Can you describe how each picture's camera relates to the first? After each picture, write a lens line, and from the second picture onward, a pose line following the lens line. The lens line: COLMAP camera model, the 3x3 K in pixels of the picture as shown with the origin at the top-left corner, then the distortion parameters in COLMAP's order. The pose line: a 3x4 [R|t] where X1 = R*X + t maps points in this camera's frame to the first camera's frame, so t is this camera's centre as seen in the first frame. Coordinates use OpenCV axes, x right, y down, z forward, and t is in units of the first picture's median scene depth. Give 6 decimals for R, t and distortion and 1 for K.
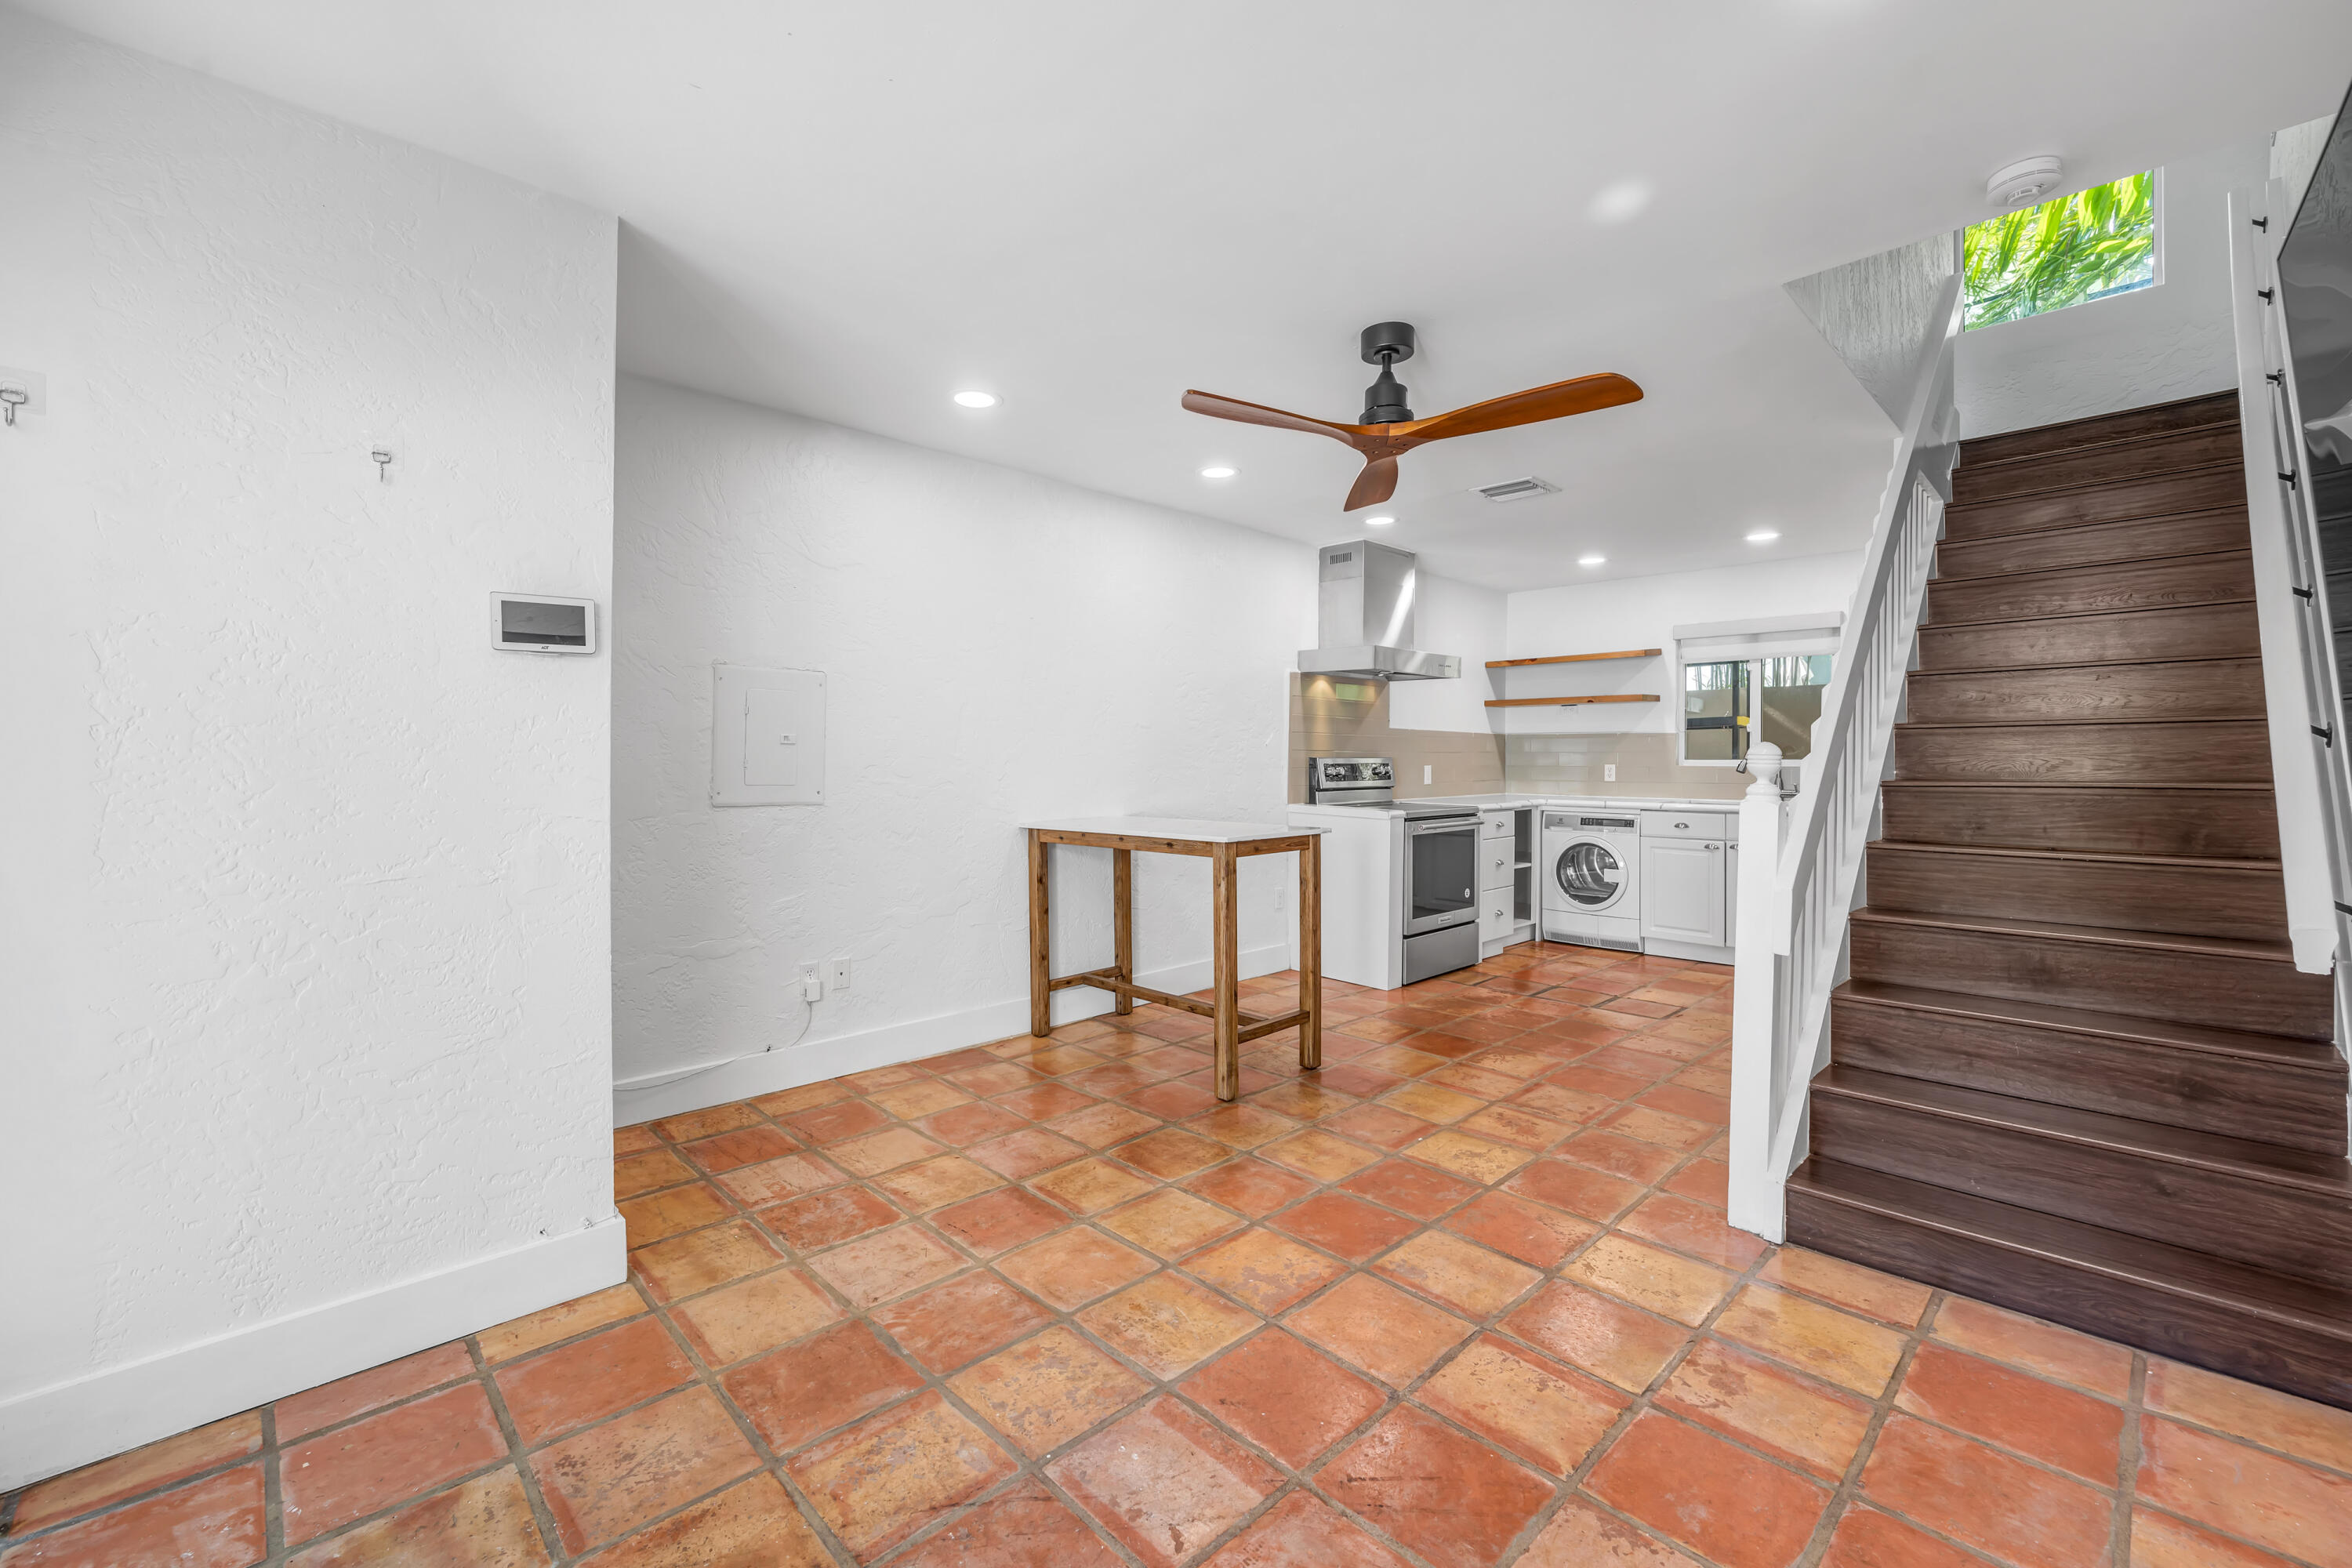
lens RADIAL K [[939.5, 0, 1169.6], [0, 939.5, 774.1], [0, 0, 1]] dist [-0.003302, -0.000811]
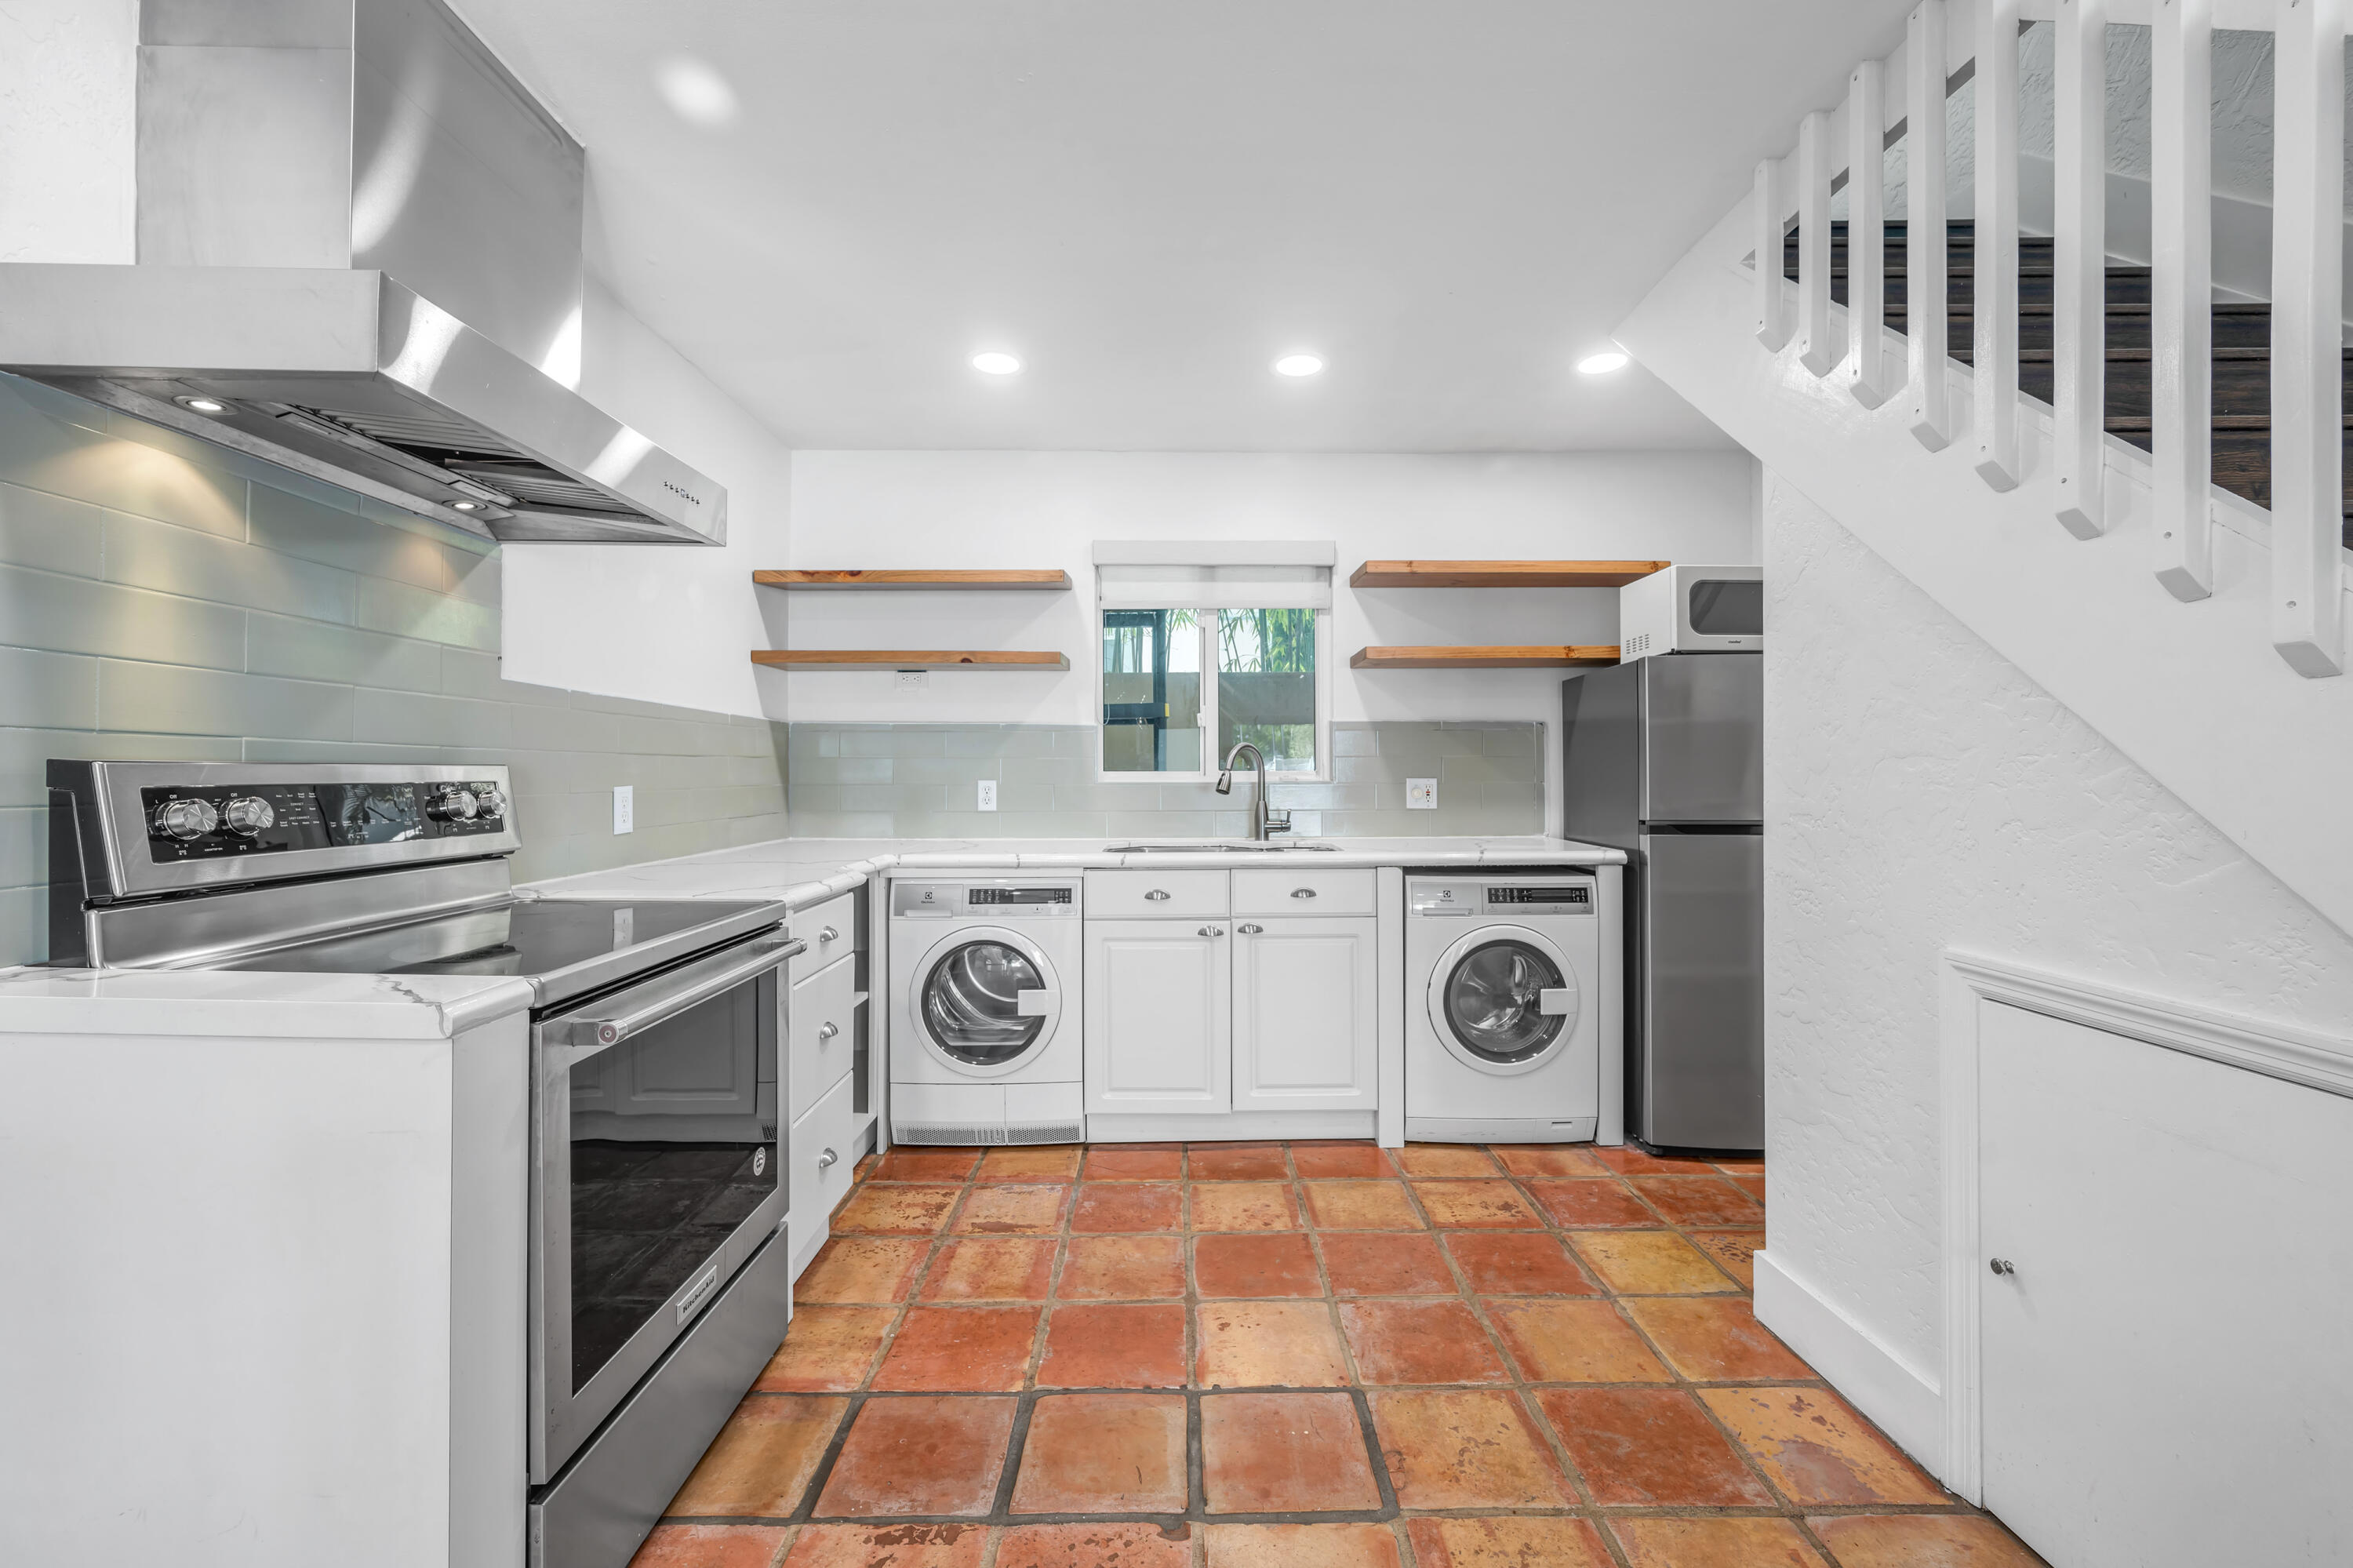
lens RADIAL K [[939.9, 0, 1170.1], [0, 939.9, 774.1], [0, 0, 1]] dist [-0.003302, -0.000811]
pose [[0.692604, -0.001653, 0.721316, 0.157648], [0.013633, 0.999849, -0.010799, -0.007365], [-0.721189, 0.017313, 0.692522, 0.591405]]
